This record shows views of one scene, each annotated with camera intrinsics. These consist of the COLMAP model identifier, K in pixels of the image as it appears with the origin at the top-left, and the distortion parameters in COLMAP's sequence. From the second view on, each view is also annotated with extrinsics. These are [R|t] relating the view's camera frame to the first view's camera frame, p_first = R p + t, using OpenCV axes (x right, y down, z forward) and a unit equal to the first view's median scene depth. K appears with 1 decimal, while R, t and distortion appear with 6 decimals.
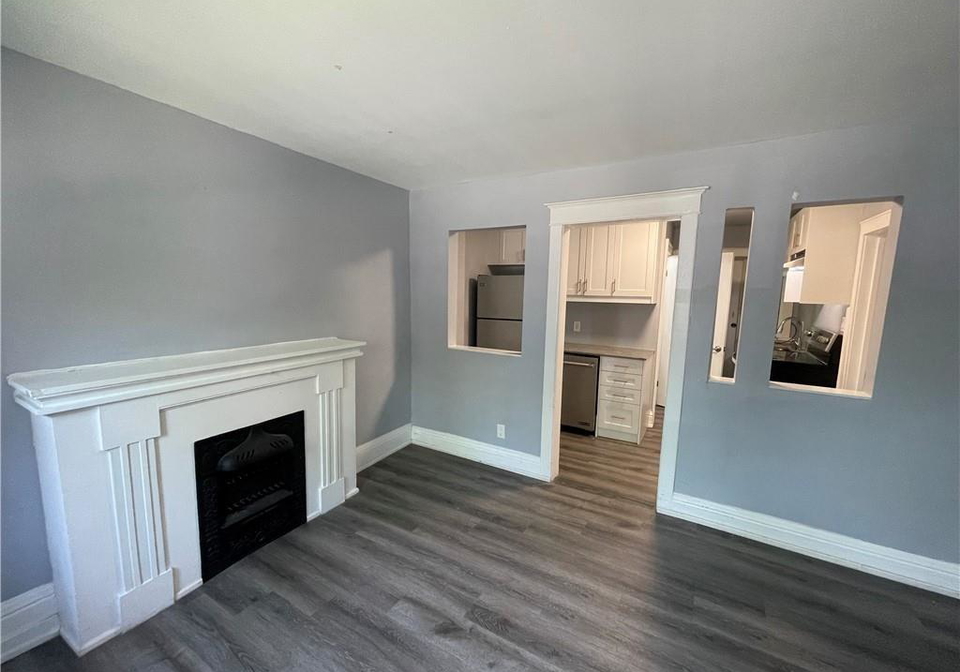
lens RADIAL K [[389.5, 0, 480.0], [0, 389.5, 336.0], [0, 0, 1]] dist [-0.004453, -0.000020]
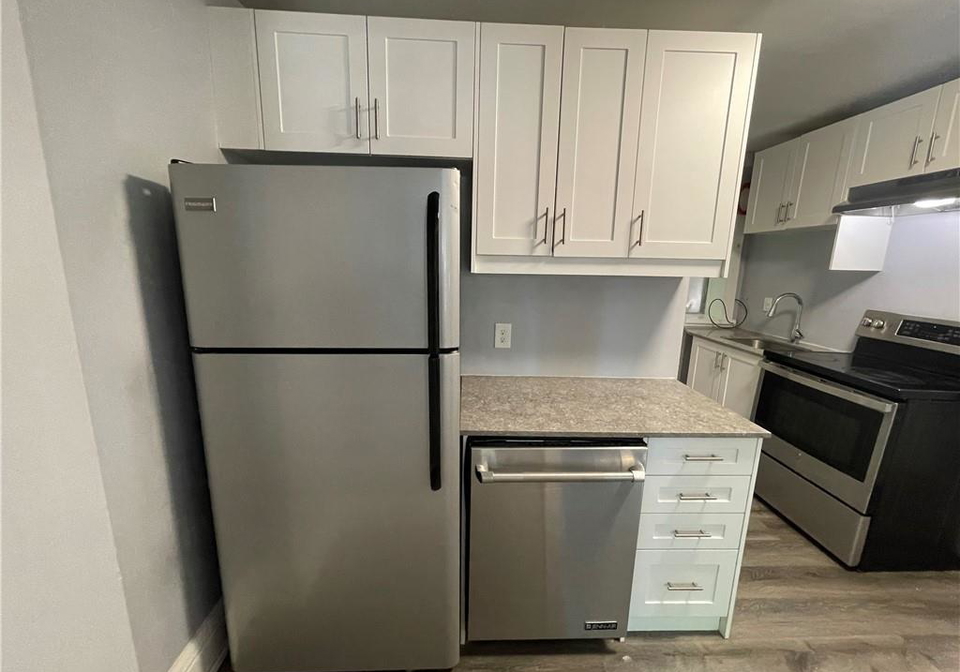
lens RADIAL K [[389.5, 0, 480.0], [0, 389.5, 336.0], [0, 0, 1]] dist [-0.004453, -0.000020]
pose [[0.843595, -0.103756, 0.526861, 0.029407], [0.059789, 0.993203, 0.099862, -0.119888], [-0.533642, -0.052743, 0.844064, 1.221297]]
